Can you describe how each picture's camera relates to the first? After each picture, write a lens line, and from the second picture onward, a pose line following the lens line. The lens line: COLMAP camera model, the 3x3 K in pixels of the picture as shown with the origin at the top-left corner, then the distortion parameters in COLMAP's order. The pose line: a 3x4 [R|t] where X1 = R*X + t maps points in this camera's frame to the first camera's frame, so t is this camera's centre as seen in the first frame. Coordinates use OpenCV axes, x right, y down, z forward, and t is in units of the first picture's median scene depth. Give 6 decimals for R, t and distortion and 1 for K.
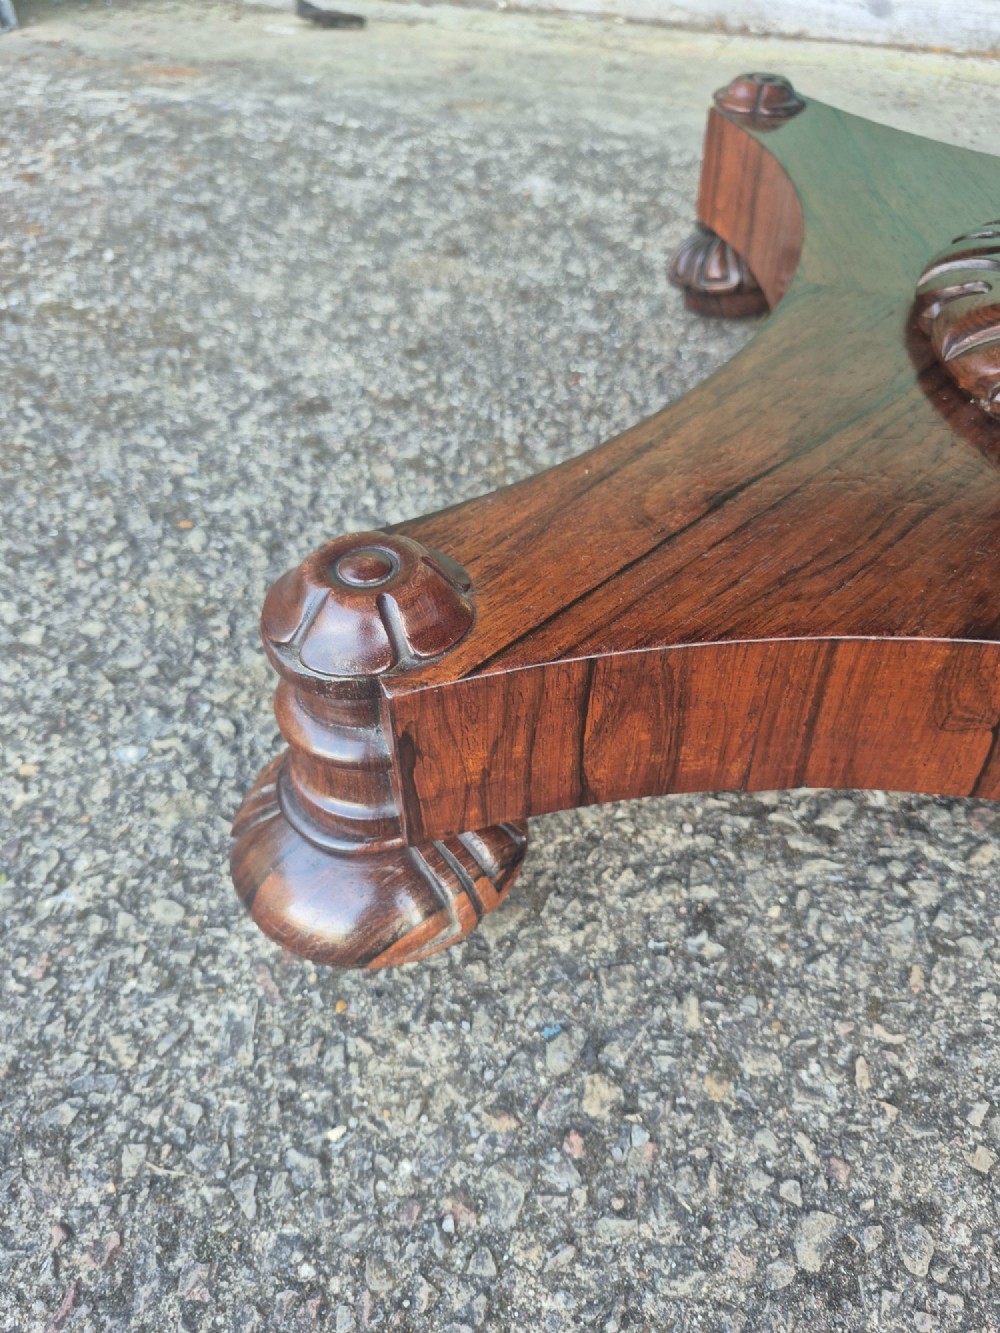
lens RADIAL K [[949.4, 0, 516.7], [0, 949.4, 660.9], [0, 0, 1]] dist [0.068566, -0.119673]
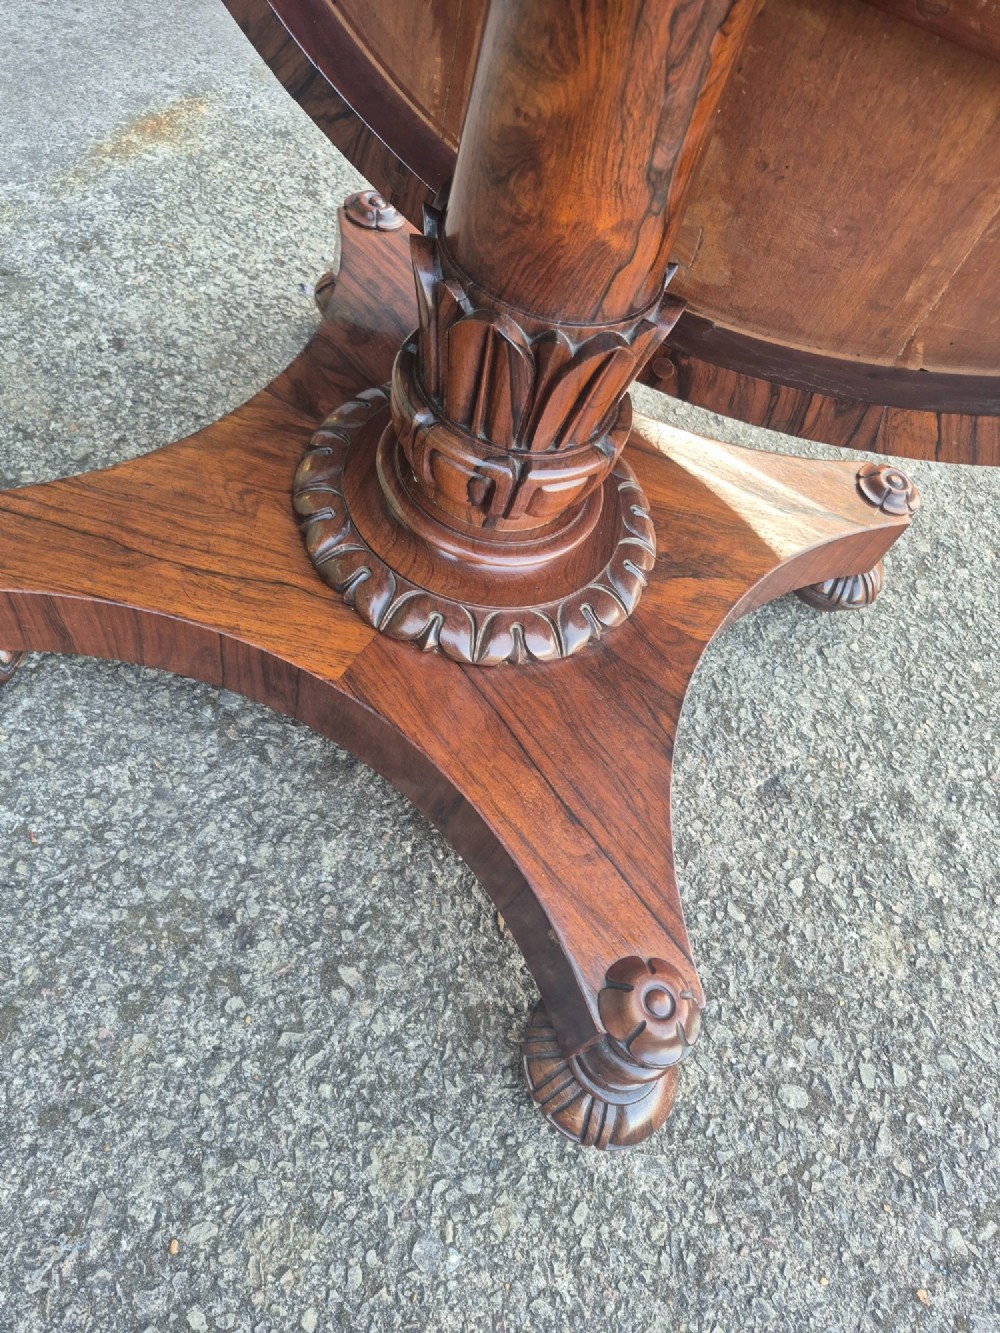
lens RADIAL K [[956.9, 0, 500.0], [0, 956.9, 666.5], [0, 0, 1]] dist [0.078849, -0.108667]
pose [[0.124352, -0.809522, 0.573769, -0.555255], [0.534780, 0.541763, 0.648462, -1.368915], [-0.835791, 0.226203, 0.500285, 0.051676]]
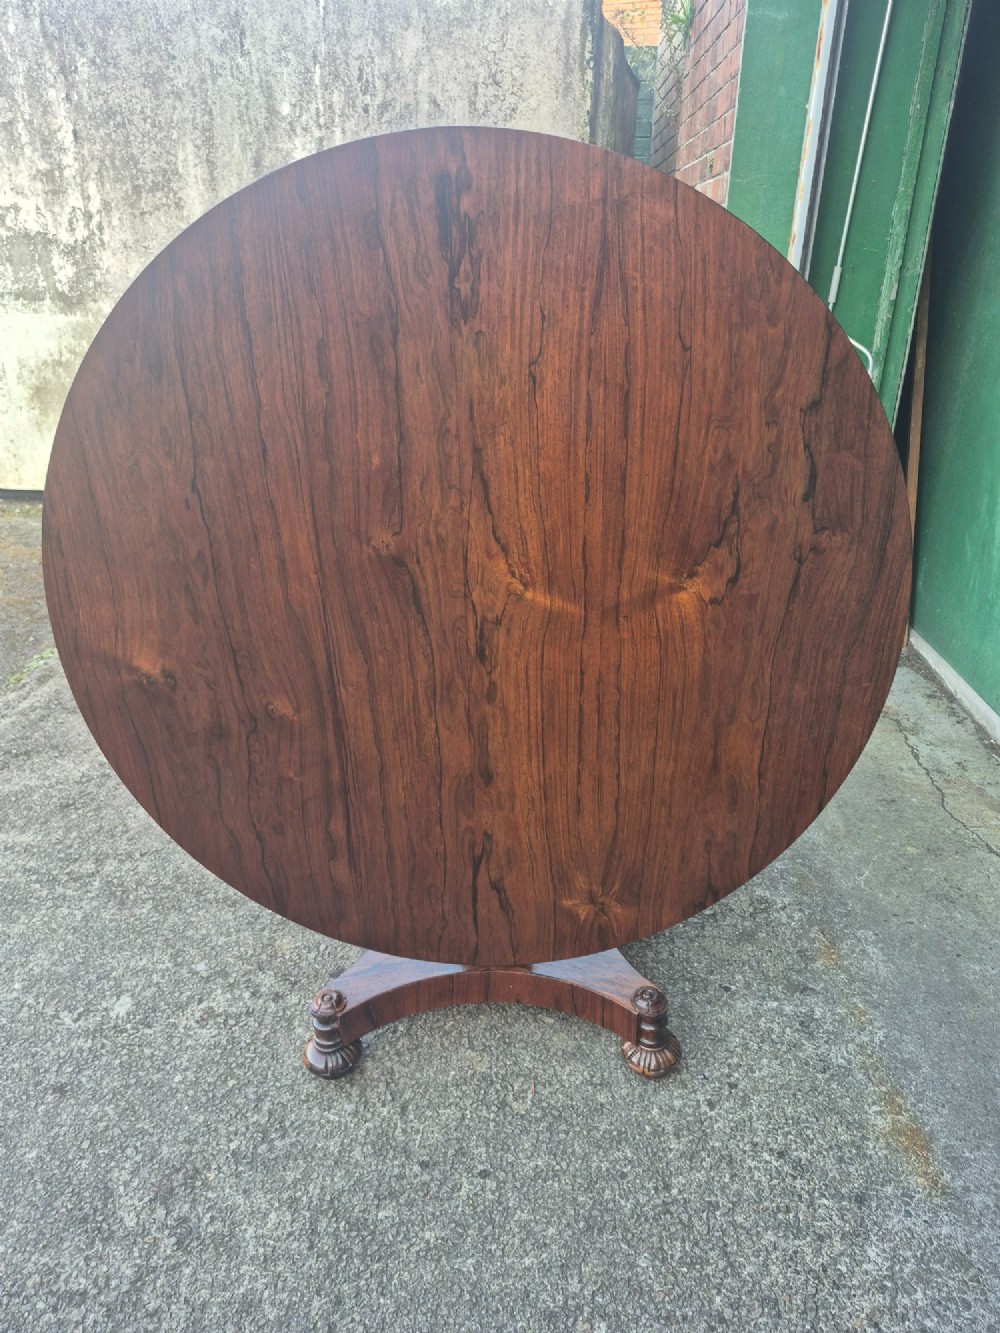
lens RADIAL K [[931.7, 0, 498.7], [0, 931.7, 659.1], [0, 0, 1]] dist [0.079411, -0.111995]
pose [[0.339398, 0.365617, -0.866679, 4.474601], [-0.633677, 0.769796, 0.076594, -1.629255], [0.695171, 0.523199, 0.492951, -1.994679]]
